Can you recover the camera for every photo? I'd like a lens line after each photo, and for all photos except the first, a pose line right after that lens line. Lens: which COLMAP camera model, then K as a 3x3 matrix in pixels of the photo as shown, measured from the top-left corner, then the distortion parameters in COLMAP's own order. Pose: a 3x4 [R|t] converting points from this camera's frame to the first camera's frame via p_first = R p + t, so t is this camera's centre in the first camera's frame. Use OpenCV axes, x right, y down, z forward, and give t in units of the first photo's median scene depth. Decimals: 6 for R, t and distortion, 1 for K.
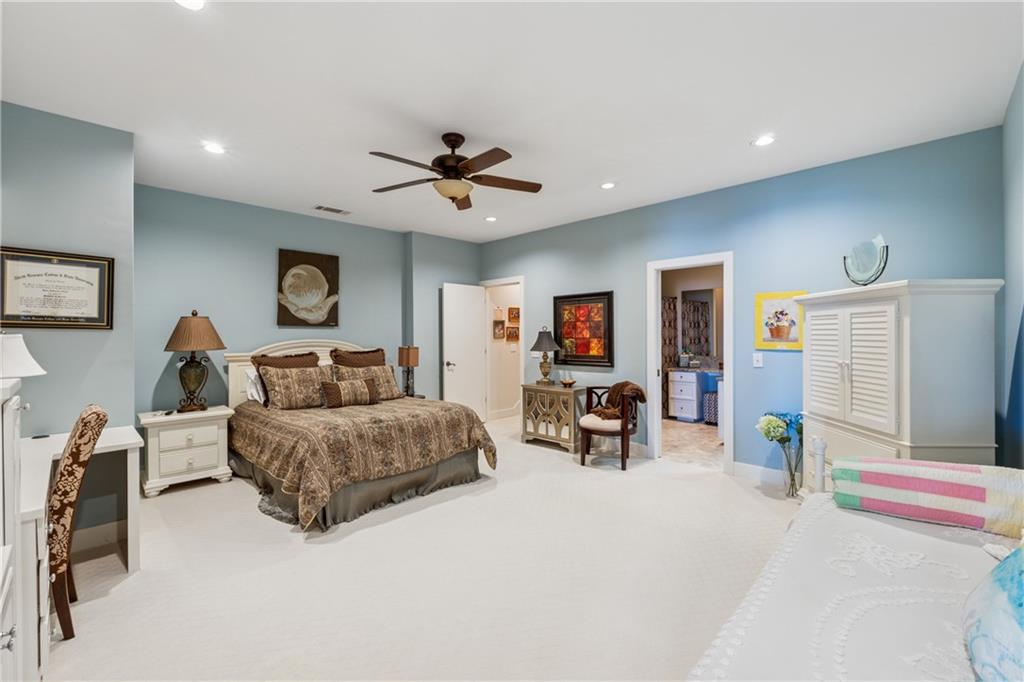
lens RADIAL K [[451.9, 0, 509.0], [0, 451.9, 340.5], [0, 0, 1]] dist [0.001732, -0.000002]
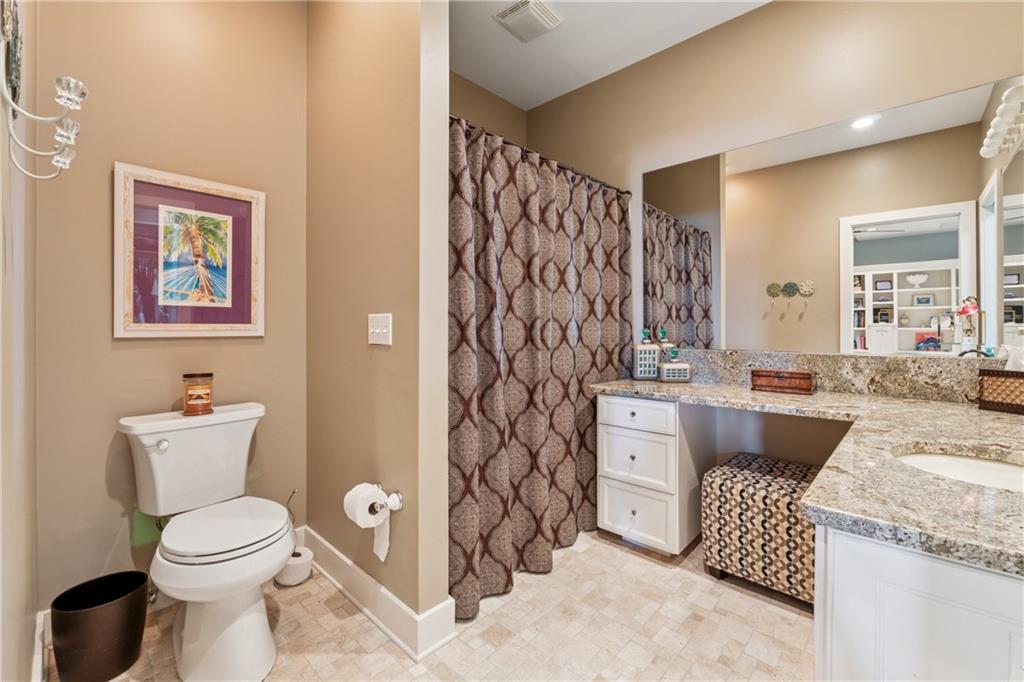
lens RADIAL K [[451.9, 0, 515.3], [0, 451.9, 337.3], [0, 0, 1]] dist [0.001732, -0.000002]
pose [[0.999590, 0.001109, 0.028595, 0.271922], [-0.001226, 0.999991, 0.004078, 0.023995], [-0.028590, -0.004112, 0.999583, 0.643266]]
